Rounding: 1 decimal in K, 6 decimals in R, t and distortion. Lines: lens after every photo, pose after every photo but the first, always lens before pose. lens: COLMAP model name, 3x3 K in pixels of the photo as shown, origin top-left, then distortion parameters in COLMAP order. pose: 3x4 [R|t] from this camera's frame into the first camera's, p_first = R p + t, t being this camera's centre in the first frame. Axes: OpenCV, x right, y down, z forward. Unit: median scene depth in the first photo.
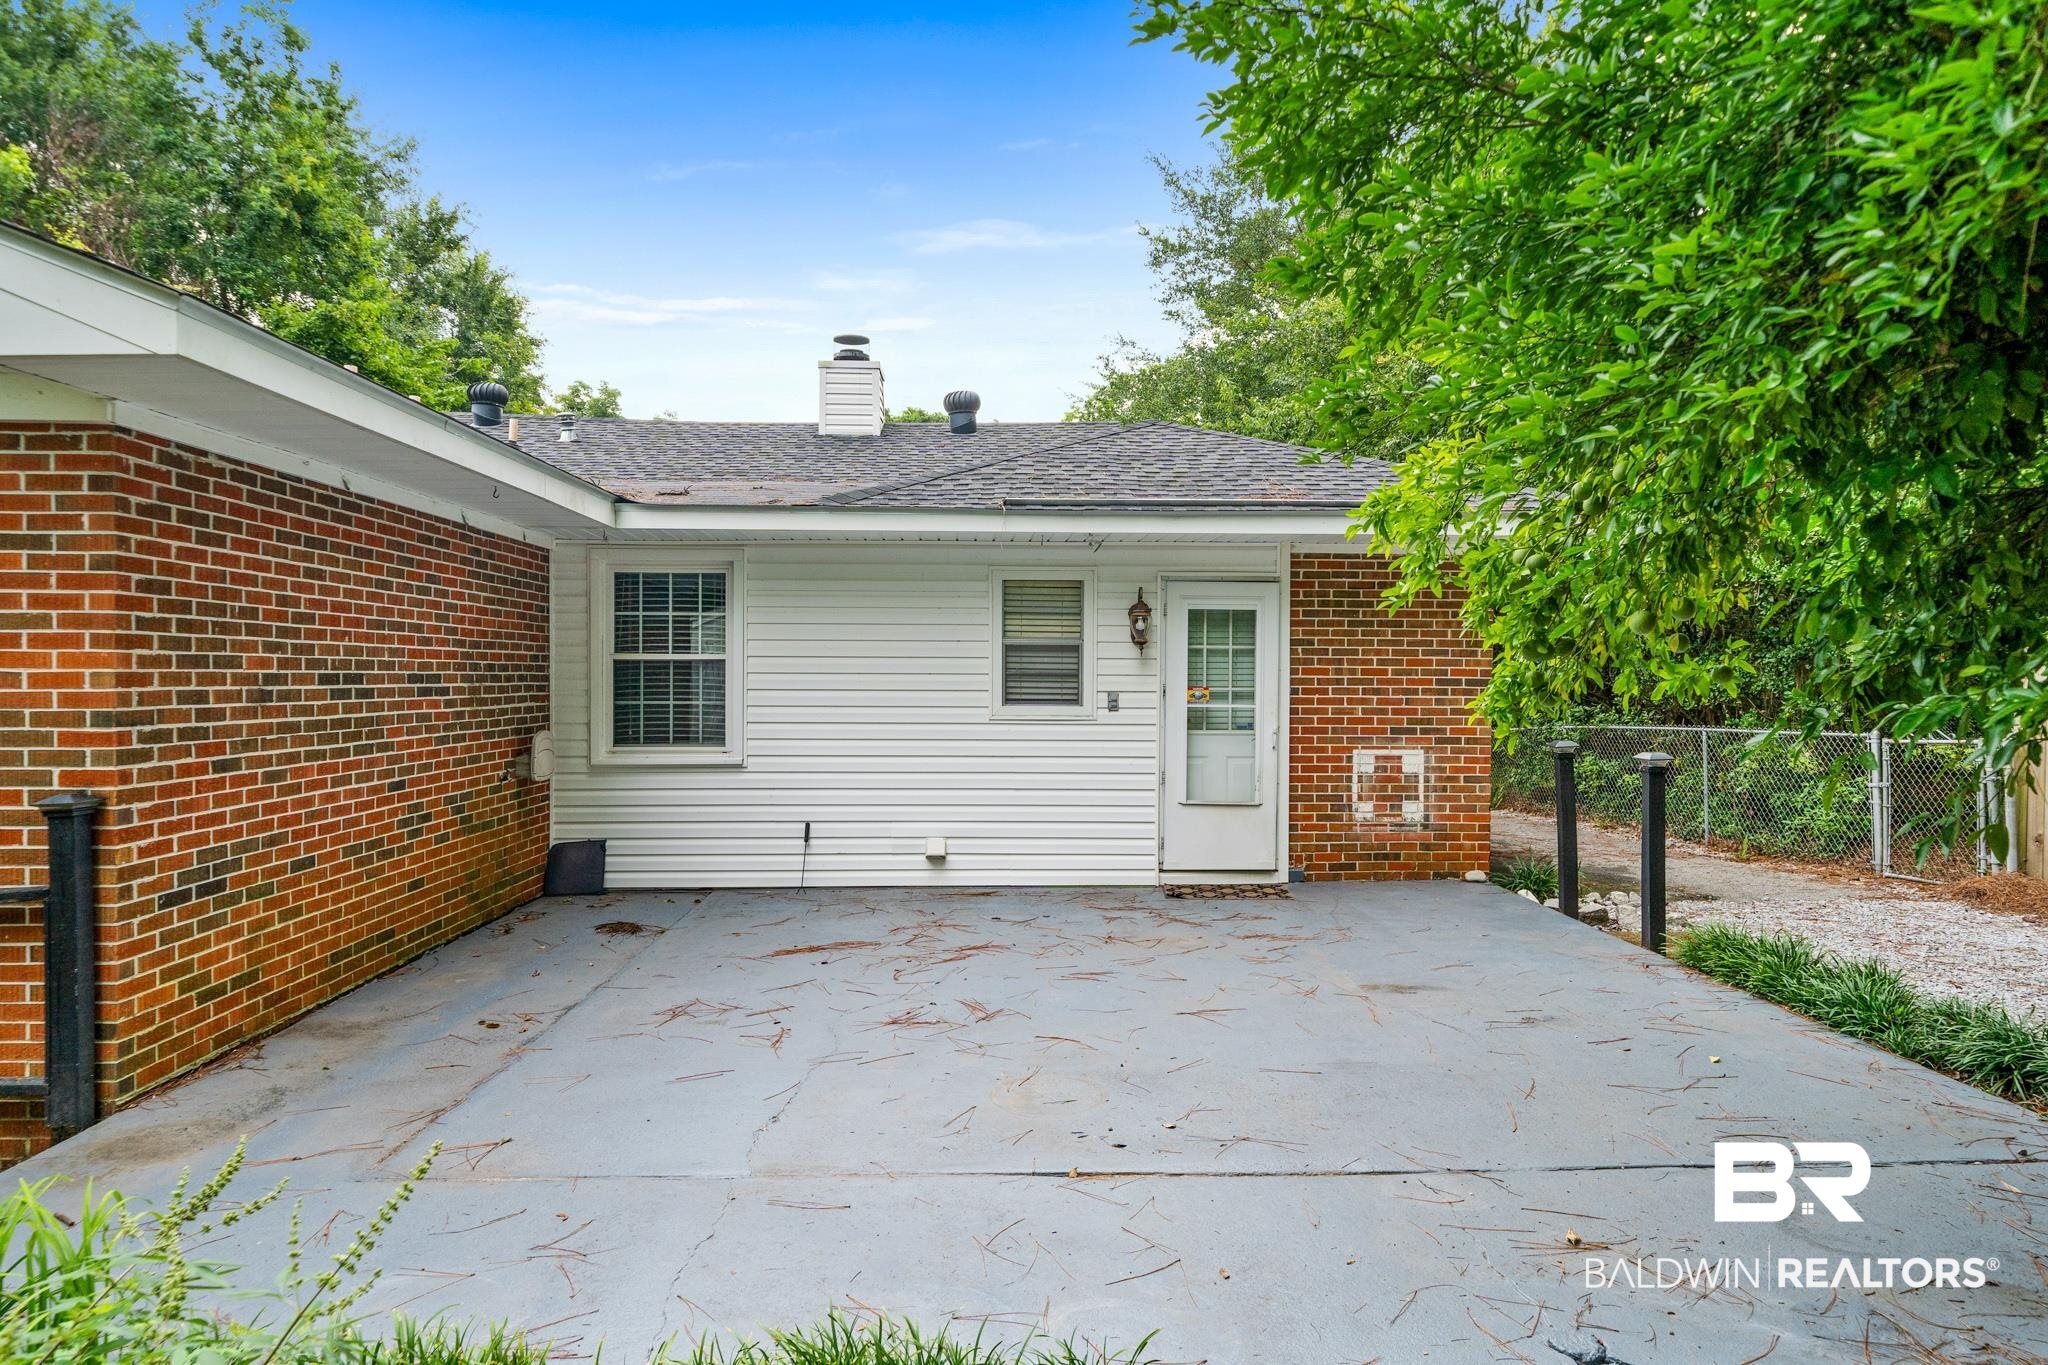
lens RADIAL K [[1212.2, 0, 1024.0], [0, 1212.2, 682.5], [0, 0, 1]] dist [0.003491, -0.001755]
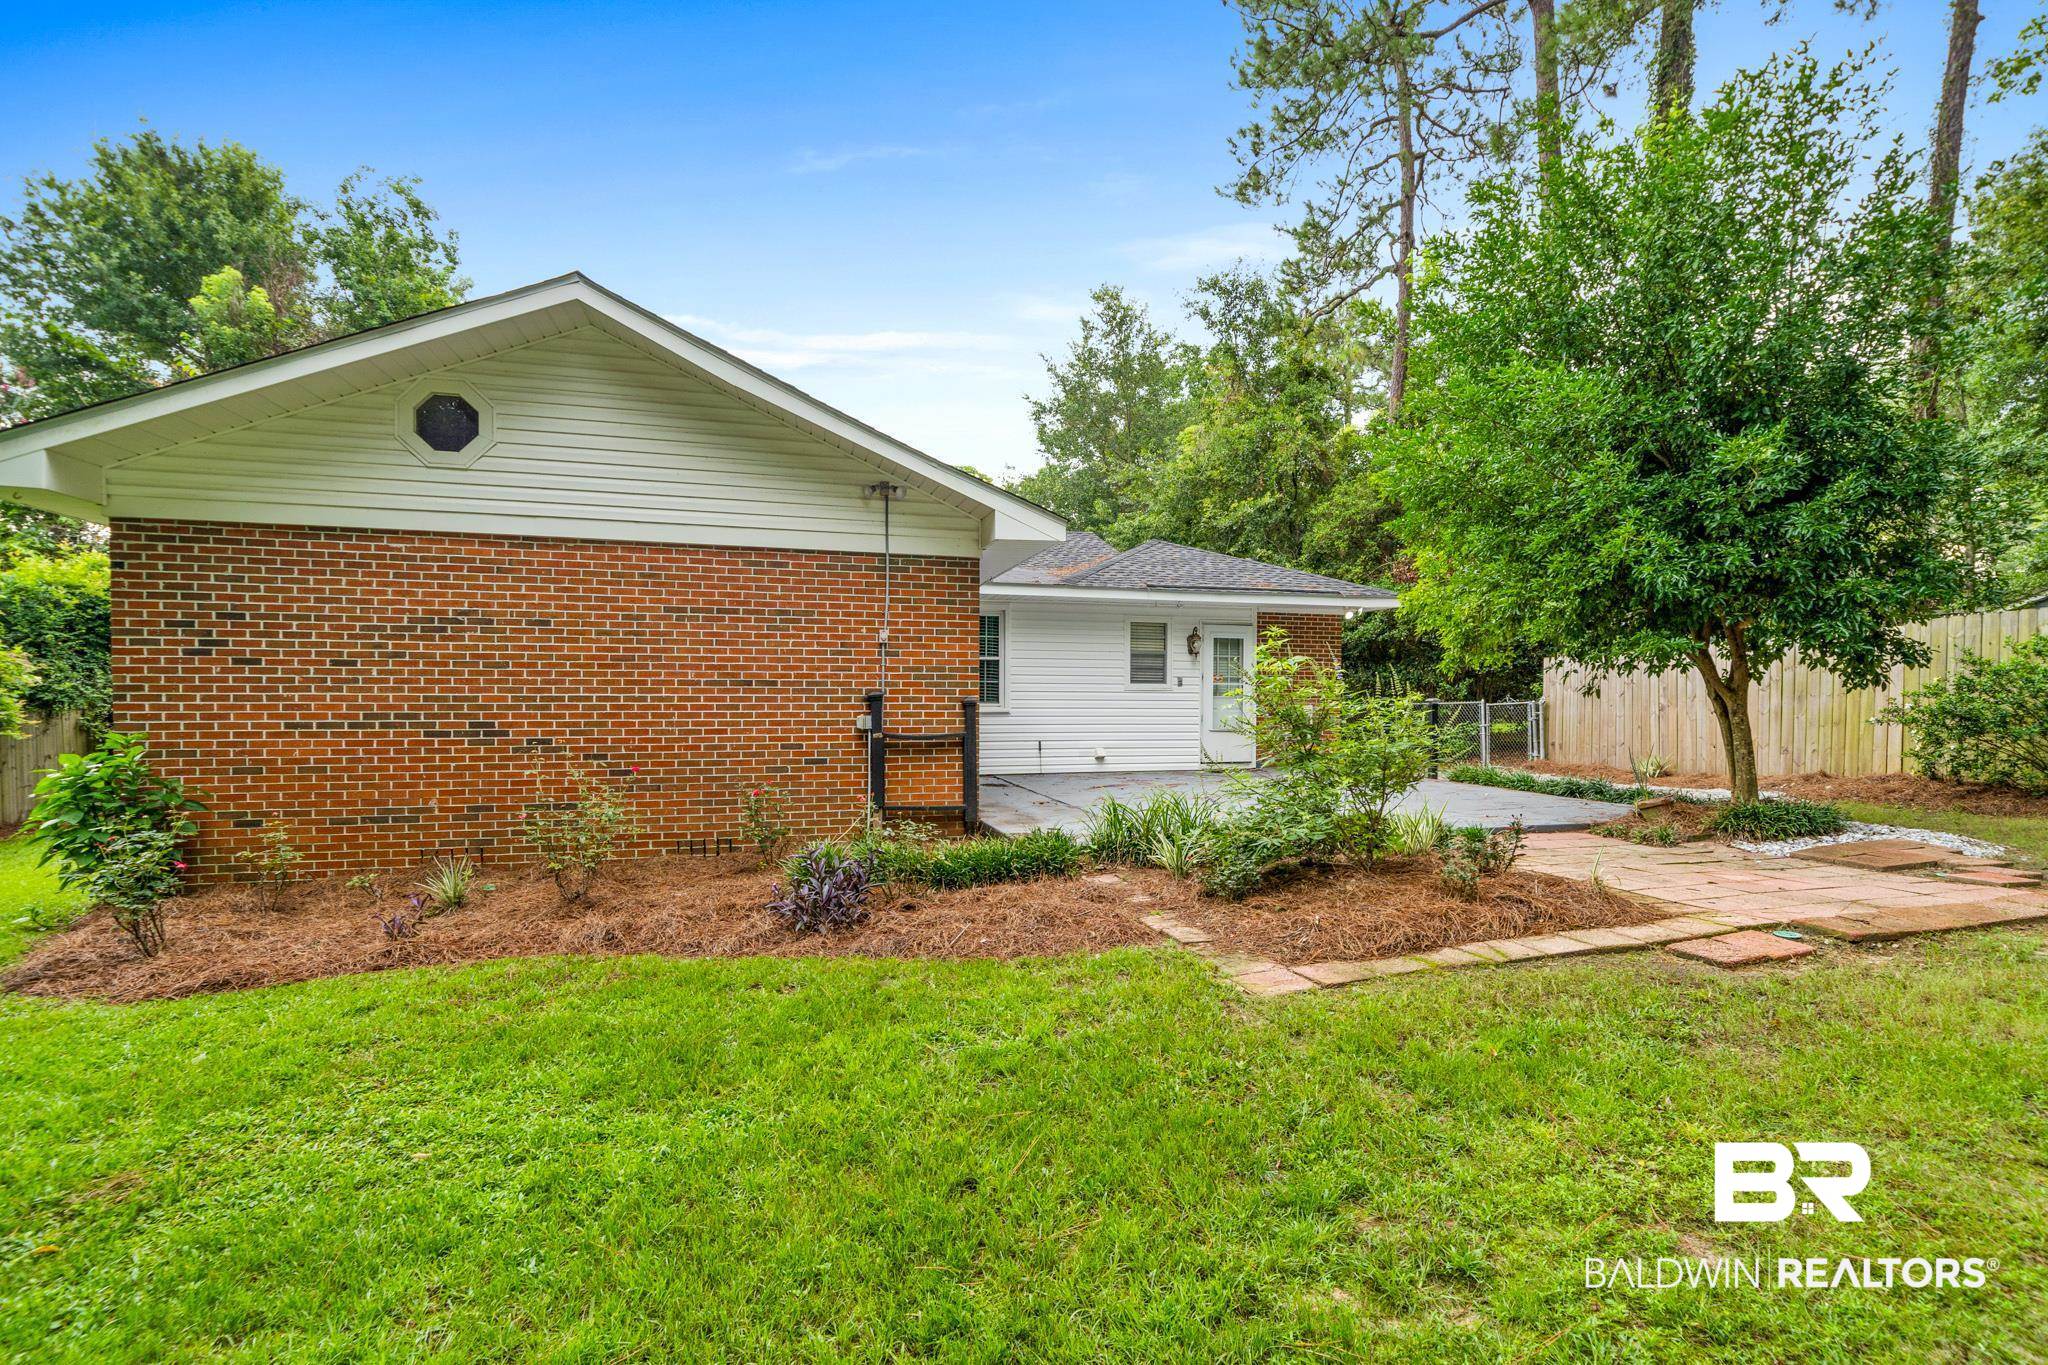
lens RADIAL K [[942.9, 0, 1018.3], [0, 942.9, 704.8], [0, 0, 1]] dist [-0.000569, -0.000460]
pose [[0.972601, -0.001138, 0.232479, -0.583491], [0.000270, 0.999993, 0.003767, 0.050239], [-0.232481, -0.003601, 0.972594, -0.517840]]
